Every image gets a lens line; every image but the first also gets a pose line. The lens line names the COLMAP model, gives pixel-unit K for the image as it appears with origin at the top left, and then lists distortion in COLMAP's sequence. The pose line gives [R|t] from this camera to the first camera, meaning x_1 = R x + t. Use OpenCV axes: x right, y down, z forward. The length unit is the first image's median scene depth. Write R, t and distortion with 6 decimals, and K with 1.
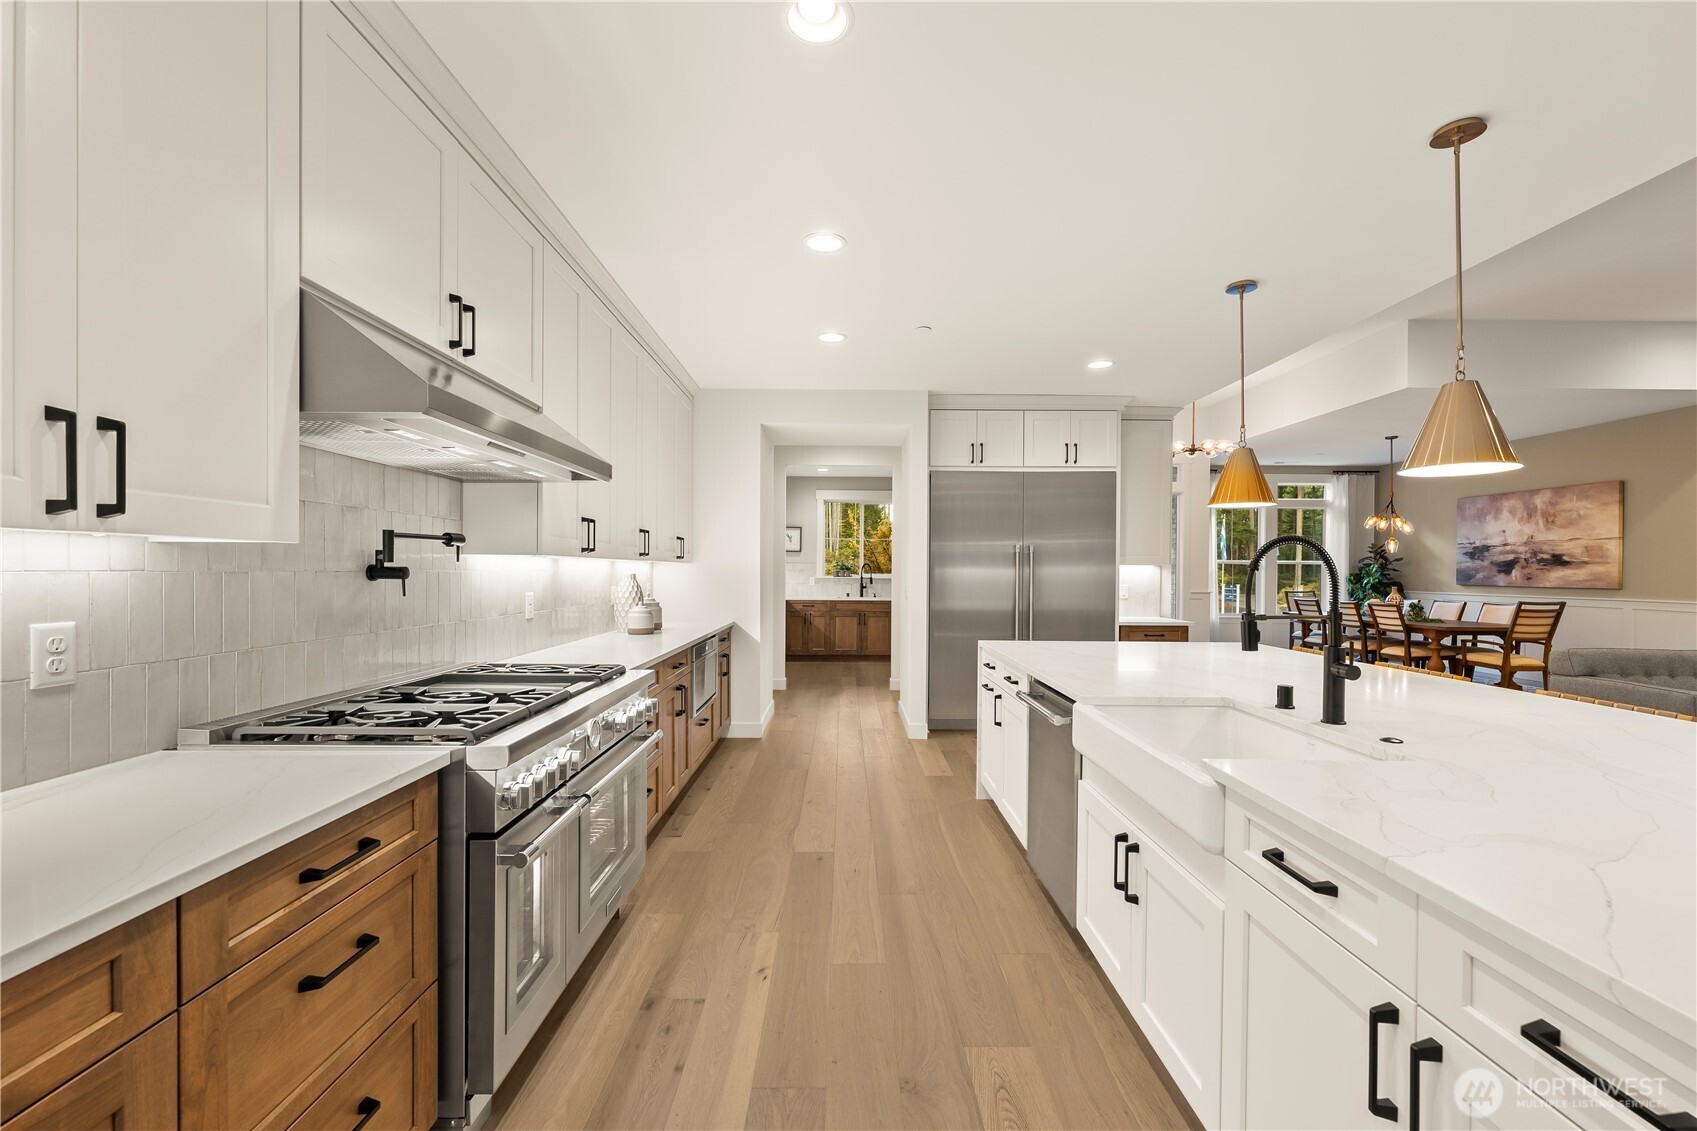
lens RADIAL K [[700.0, 0, 857.8], [0, 700.0, 579.1], [0, 0, 1]] dist [0.000380, 0.000619]
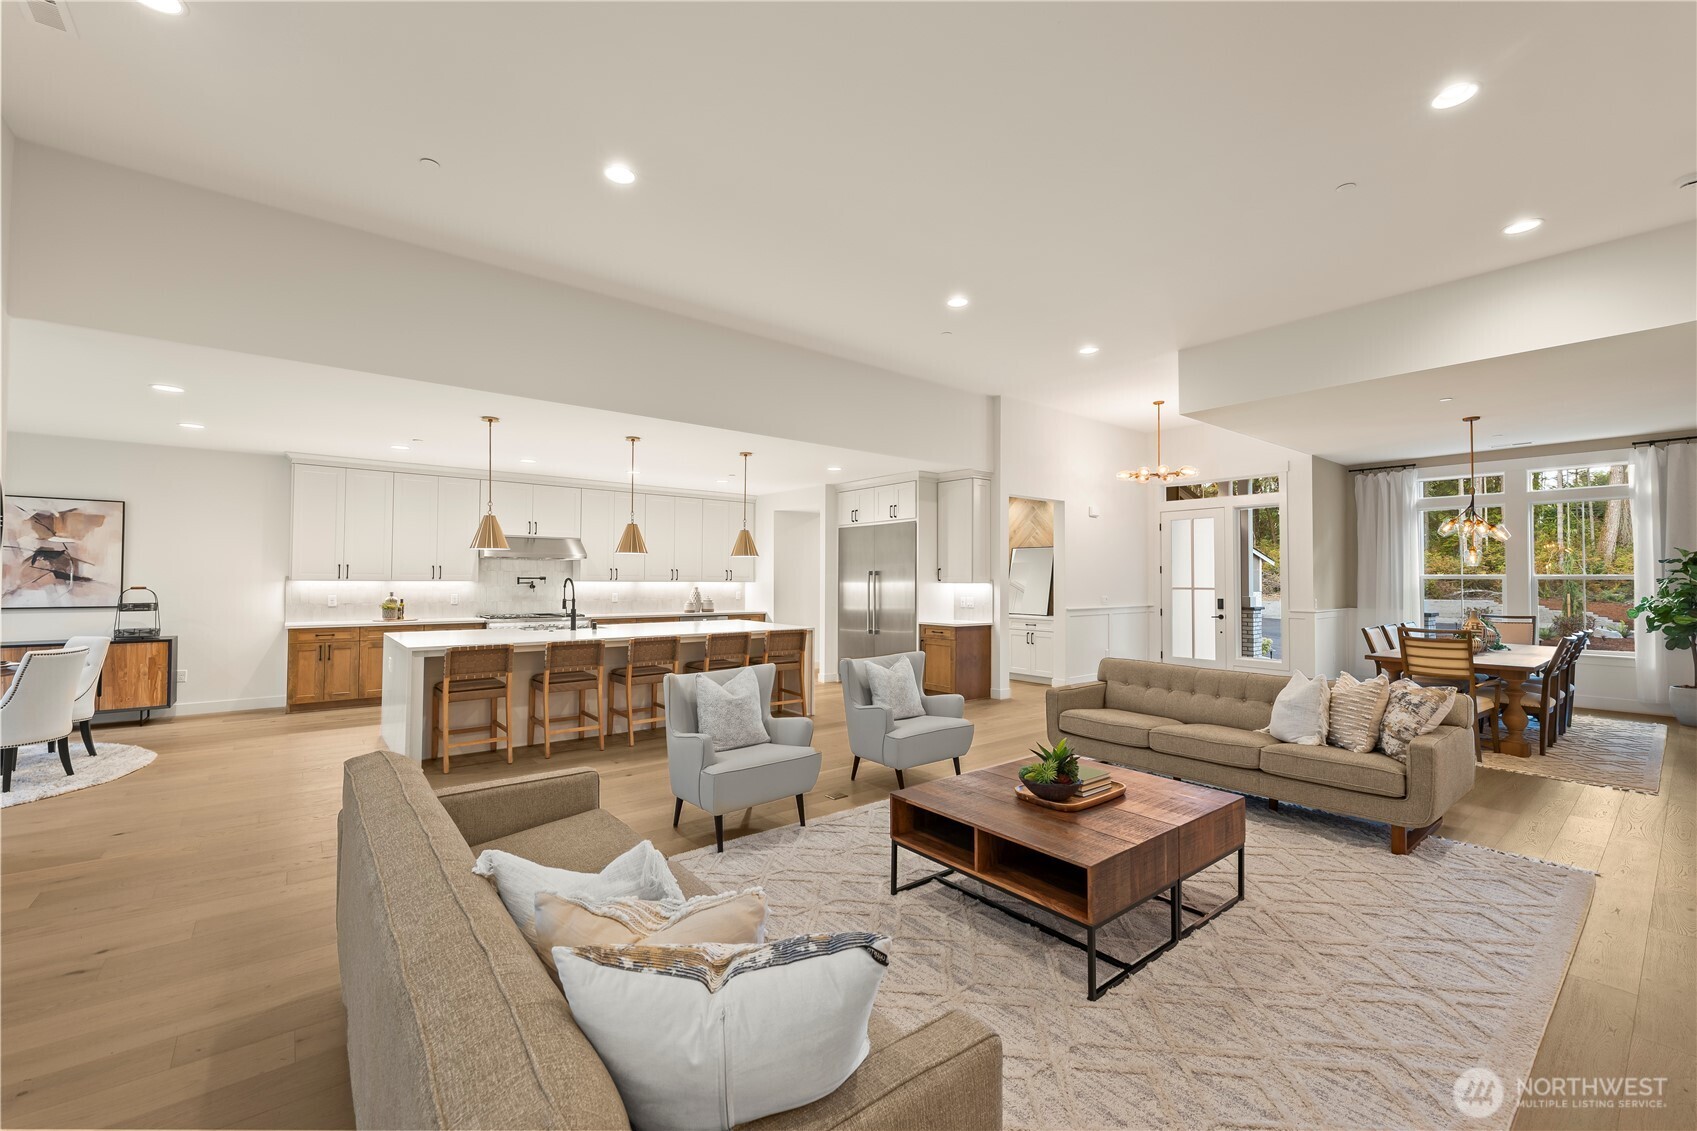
lens RADIAL K [[697.7, 0, 848.5], [0, 697.7, 565.5], [0, 0, 1]] dist [-0.002416, -0.000381]
pose [[0.614789, -0.018131, -0.788483, 1.004756], [-0.011573, 0.999421, -0.032006, -0.005926], [0.788607, 0.028802, 0.614223, -0.022215]]
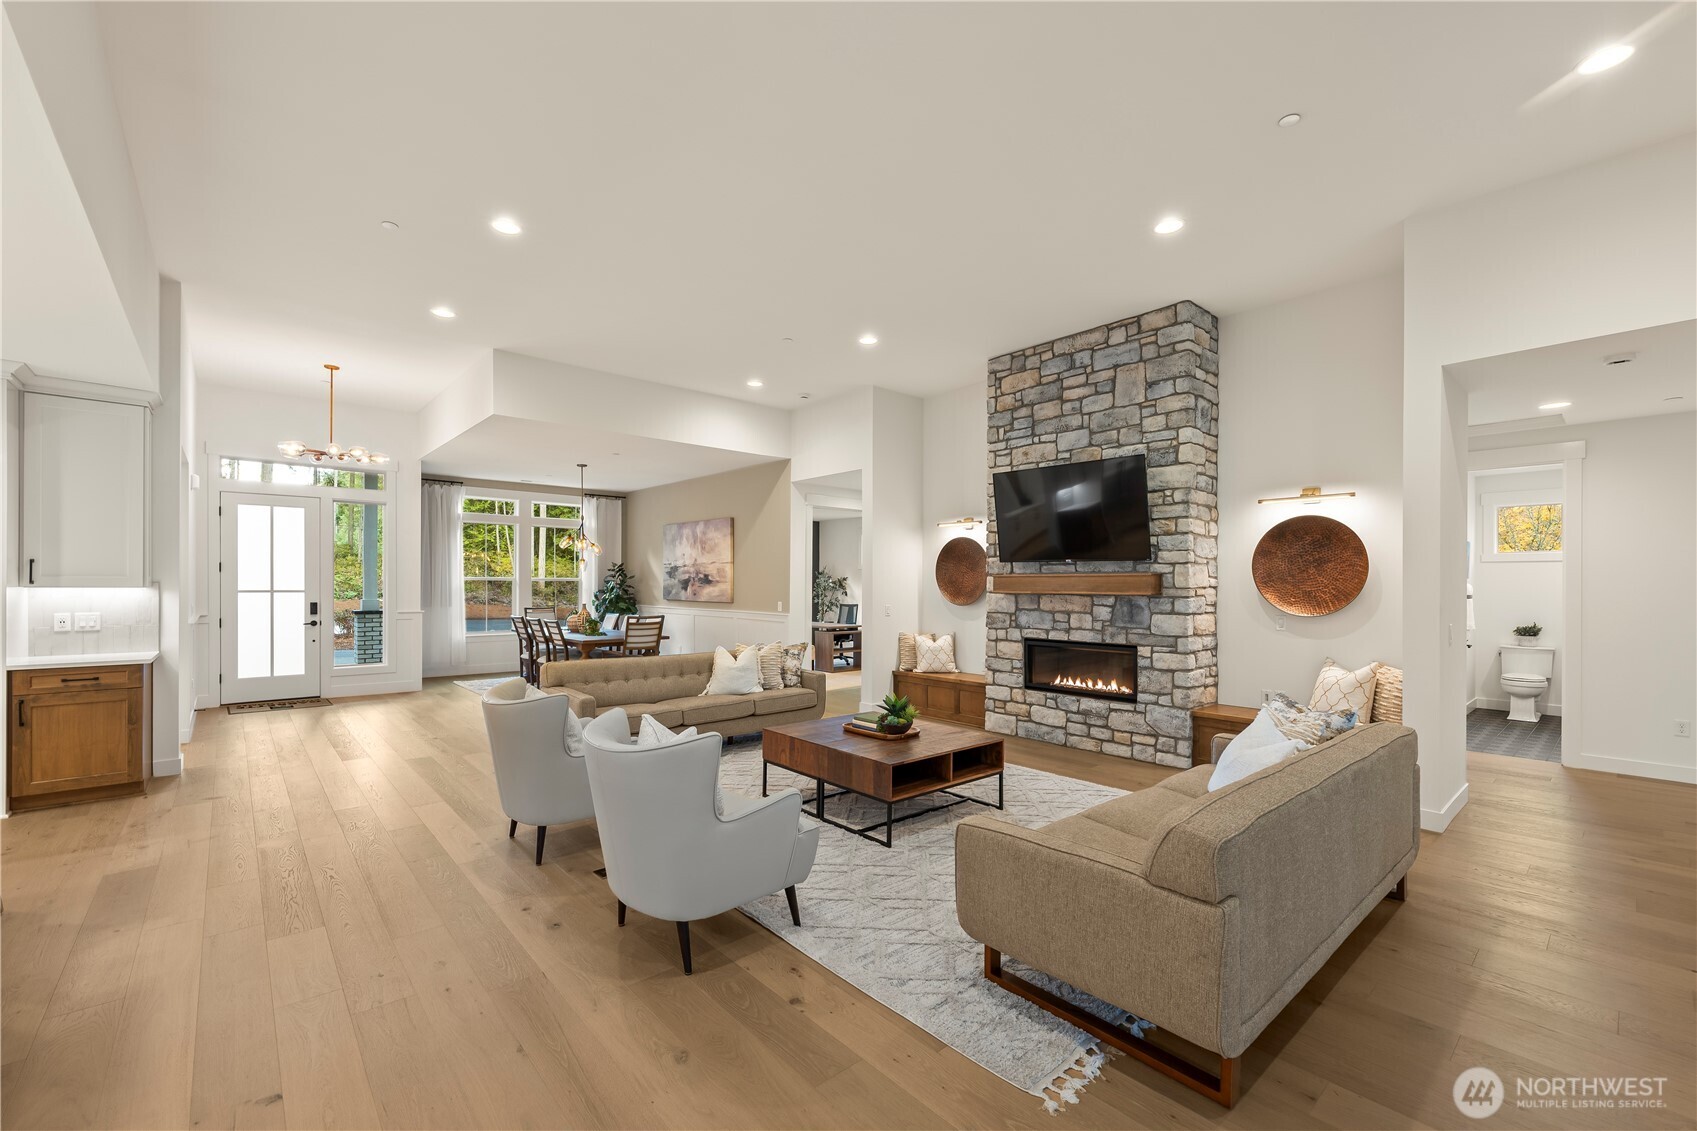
lens RADIAL K [[700.0, 0, 857.8], [0, 700.0, 579.1], [0, 0, 1]] dist [0.000380, 0.000619]
pose [[0.755573, 0.002863, 0.655058, 0.399889], [0.007509, 0.999887, -0.013031, -0.009427], [-0.655022, 0.014765, 0.755466, -0.101348]]
